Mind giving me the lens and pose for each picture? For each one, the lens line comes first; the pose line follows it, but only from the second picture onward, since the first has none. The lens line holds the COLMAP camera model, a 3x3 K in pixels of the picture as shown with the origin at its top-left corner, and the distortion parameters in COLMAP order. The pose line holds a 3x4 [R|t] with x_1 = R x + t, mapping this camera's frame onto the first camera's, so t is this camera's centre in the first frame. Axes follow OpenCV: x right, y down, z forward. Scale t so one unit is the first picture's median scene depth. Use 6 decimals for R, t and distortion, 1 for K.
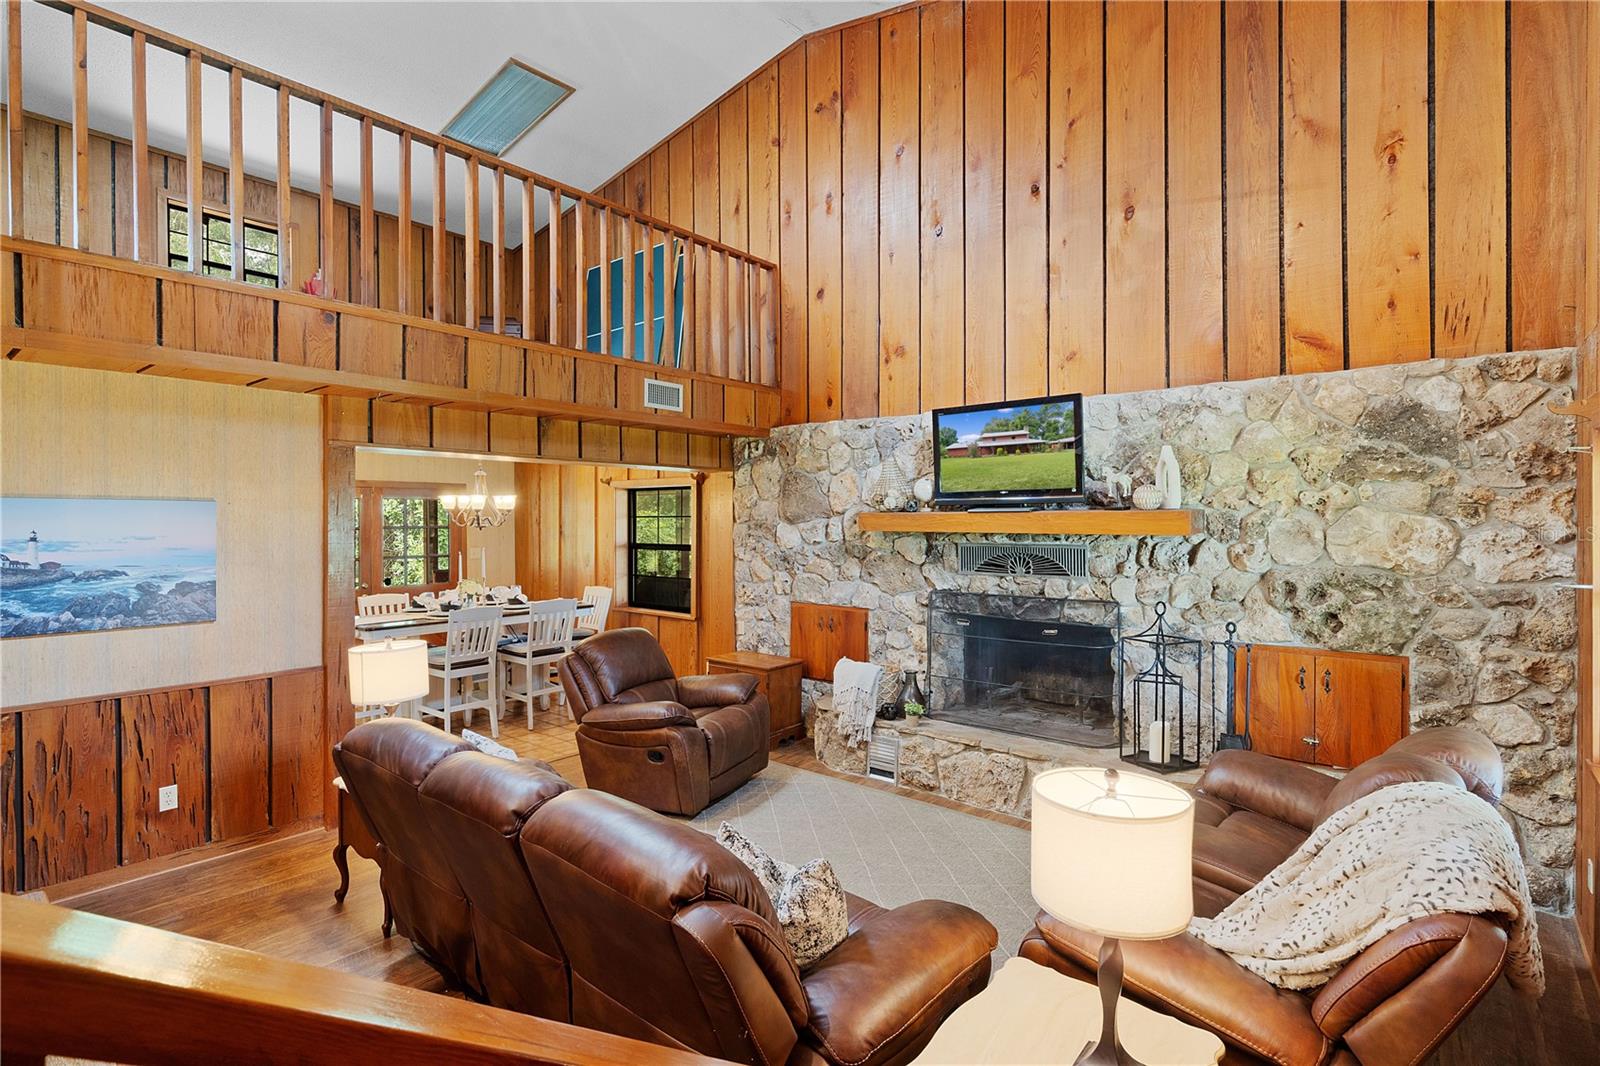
lens RADIAL K [[772.2, 0, 789.6], [0, 772.2, 525.2], [0, 0, 1]] dist [0.000742, 0.000004]
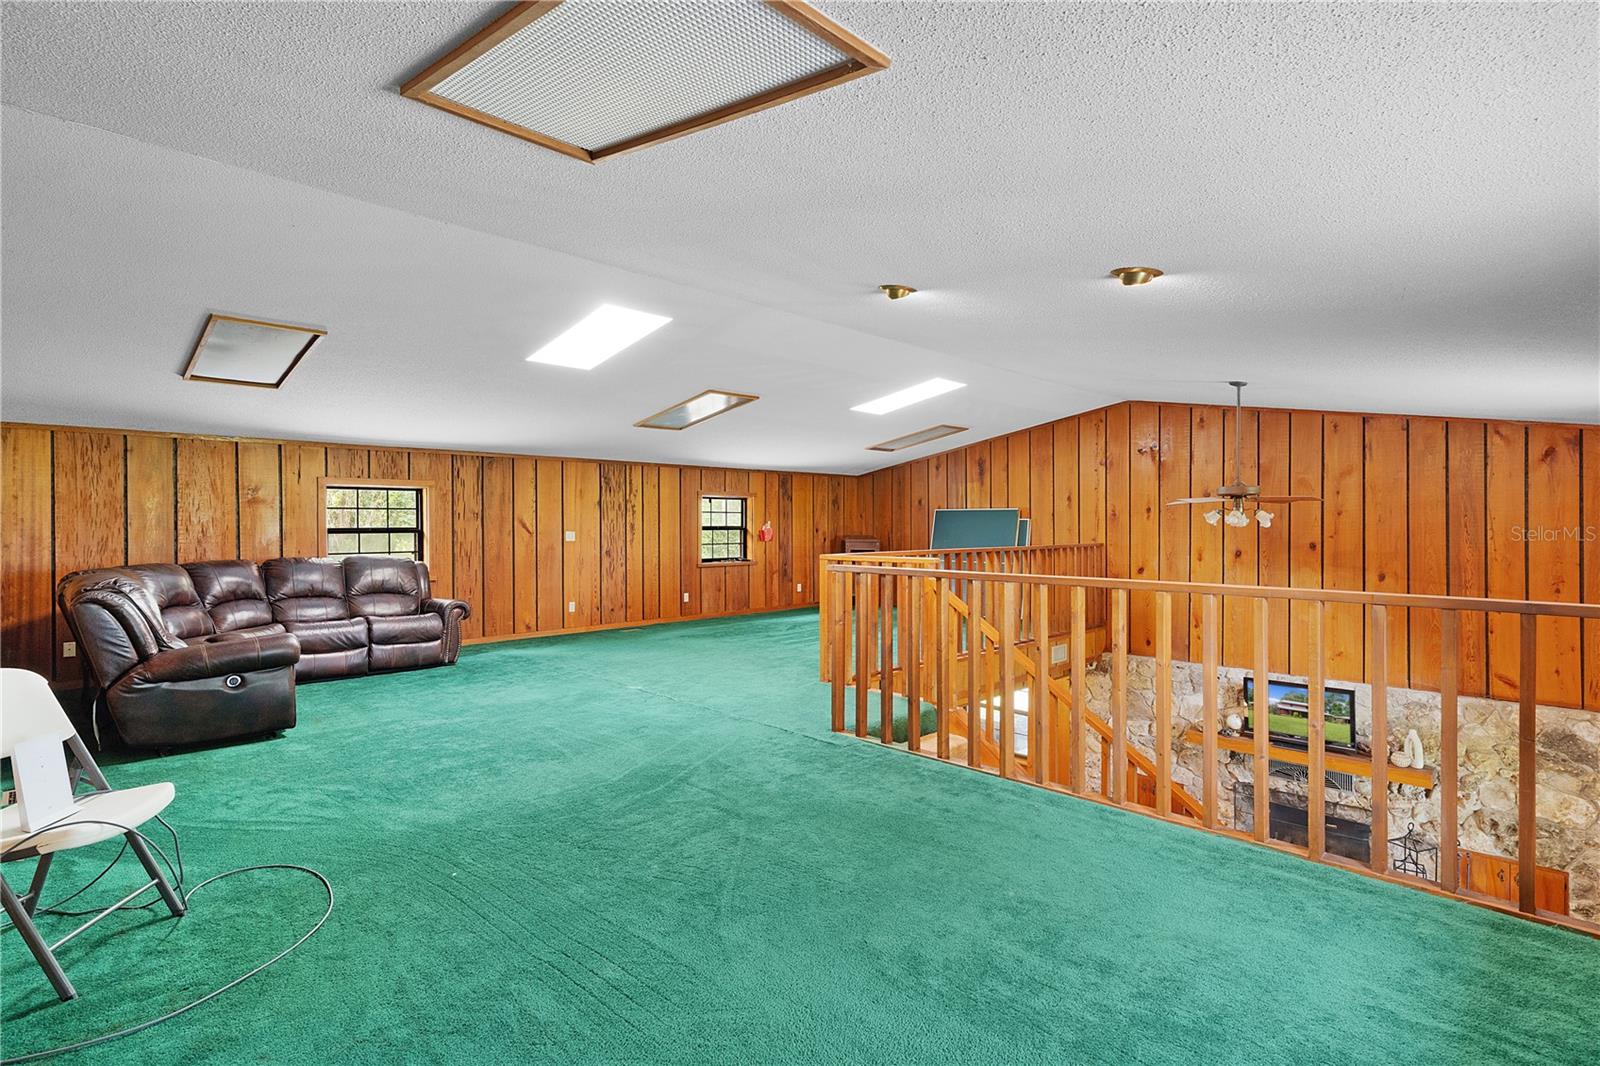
lens RADIAL K [[760.3, 0, 794.6], [0, 760.3, 526.9], [0, 0, 1]] dist [0.000913, -0.000493]
pose [[0.996317, 0.000799, -0.085741, -0.677156], [-0.000954, 0.999998, -0.001767, -0.503096], [0.085739, 0.001842, 0.996316, -0.740025]]
